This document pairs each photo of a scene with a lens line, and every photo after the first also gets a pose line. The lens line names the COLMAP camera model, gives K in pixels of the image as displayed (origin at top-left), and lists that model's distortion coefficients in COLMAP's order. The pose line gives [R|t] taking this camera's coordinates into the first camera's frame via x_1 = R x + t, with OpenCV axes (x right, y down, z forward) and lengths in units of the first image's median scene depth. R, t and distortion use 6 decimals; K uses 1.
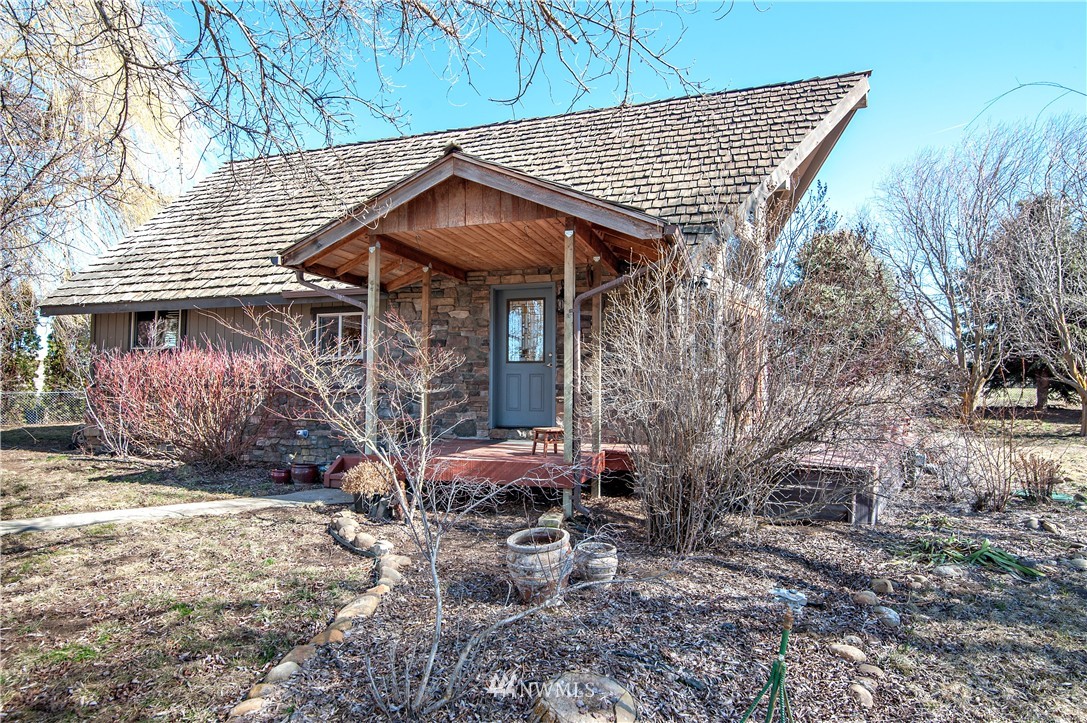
lens RADIAL K [[622.3, 0, 543.5], [0, 622.3, 361.5], [0, 0, 1]] dist [0.000248, 0.000011]
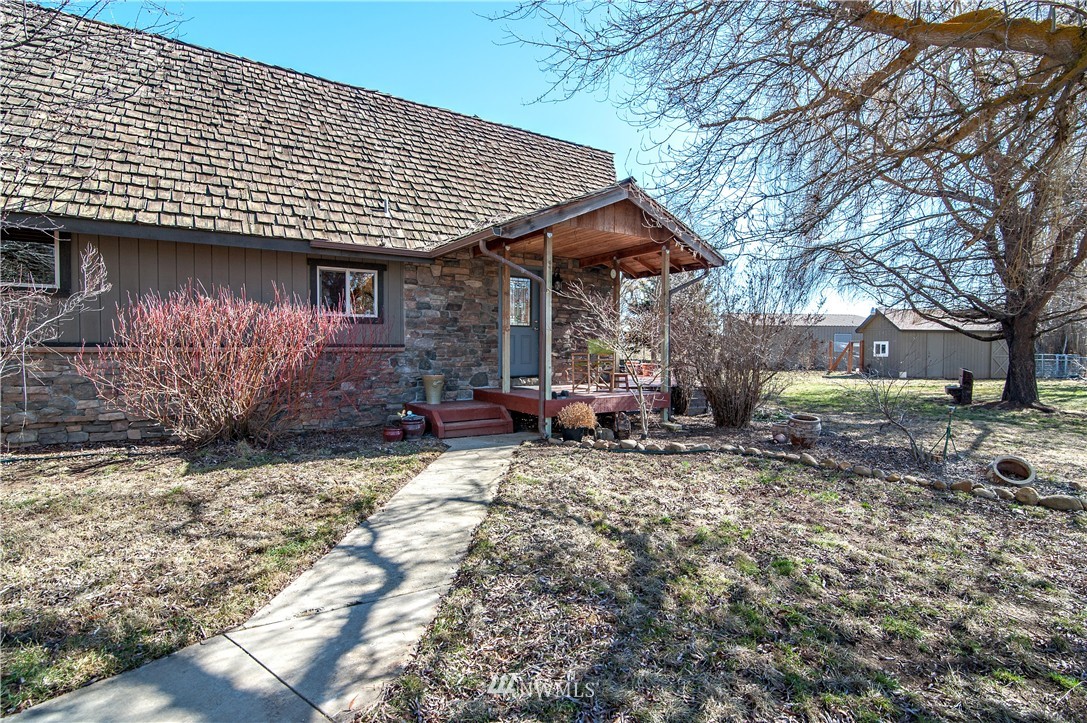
lens RADIAL K [[582.8, 0, 543.5], [0, 582.8, 361.5], [0, 0, 1]] dist [-0.000063, -0.000014]
pose [[0.600344, -0.019790, 0.799497, -0.948459], [-0.032079, 0.998293, 0.048799, 0.013364], [-0.799099, -0.054943, 0.598684, 0.227286]]
